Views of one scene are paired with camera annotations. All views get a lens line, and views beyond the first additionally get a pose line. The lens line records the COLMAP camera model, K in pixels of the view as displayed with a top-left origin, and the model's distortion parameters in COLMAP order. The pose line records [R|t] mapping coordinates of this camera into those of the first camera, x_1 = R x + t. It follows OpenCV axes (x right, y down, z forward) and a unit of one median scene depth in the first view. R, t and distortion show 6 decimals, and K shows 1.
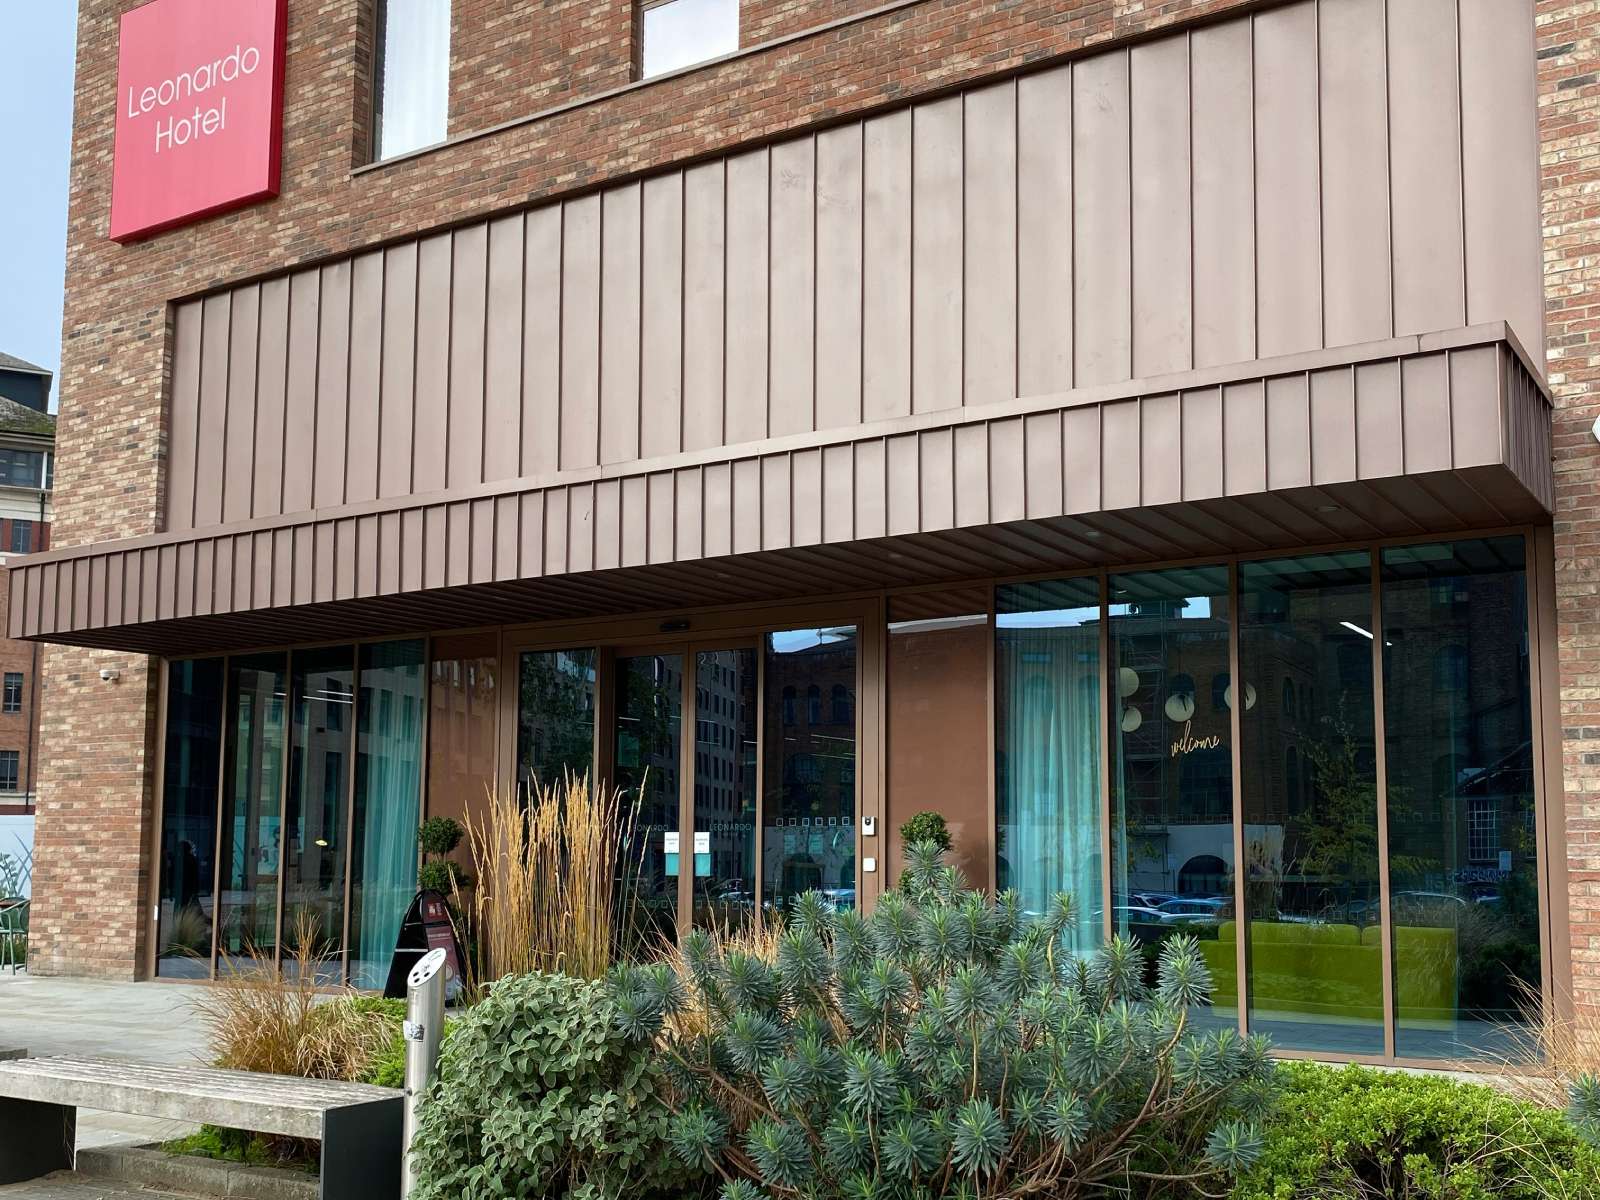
lens RADIAL K [[1059.8, 0, 853.1], [0, 1059.8, 597.9], [0, 0, 1]] dist [0.045051, -0.042615]
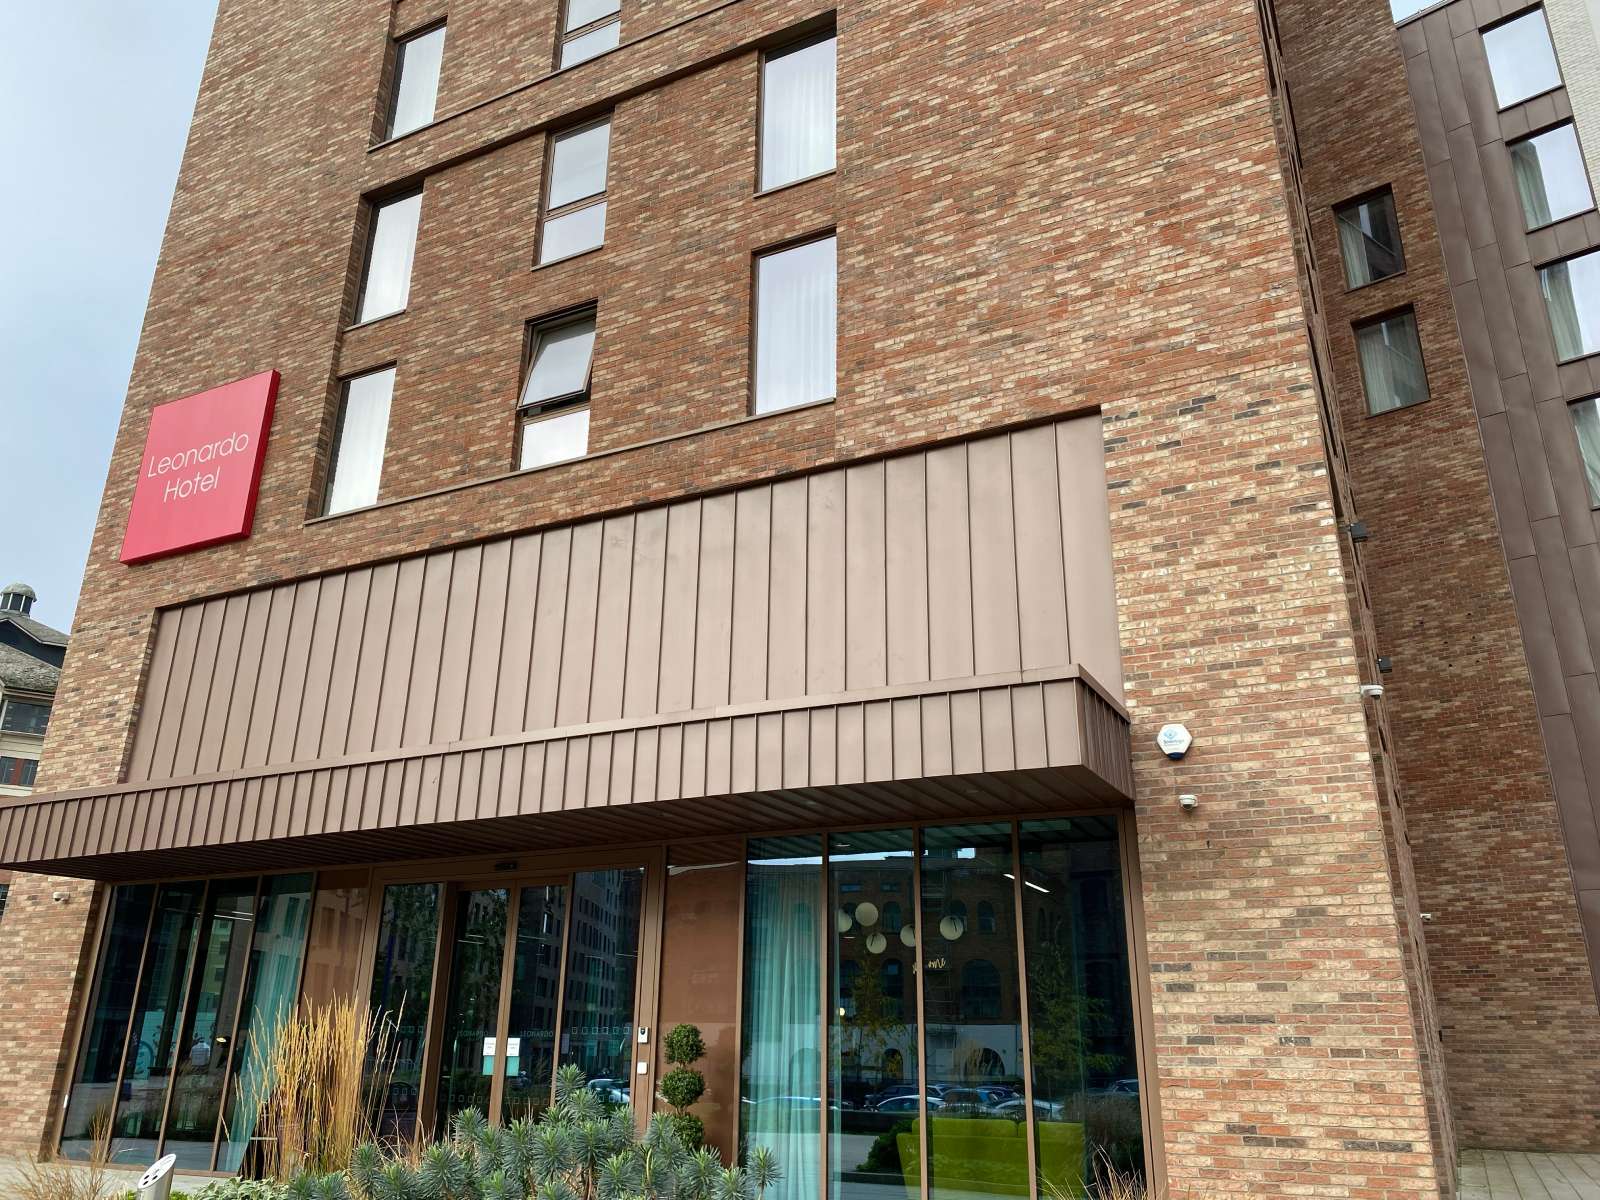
lens RADIAL K [[1059.8, 0, 853.1], [0, 1059.8, 597.9], [0, 0, 1]] dist [0.045051, -0.042615]
pose [[0.962003, 0.077540, 0.261796, -0.143970], [-0.008677, 0.967024, -0.254536, 0.041077], [-0.272900, 0.242593, 0.930954, -0.456874]]
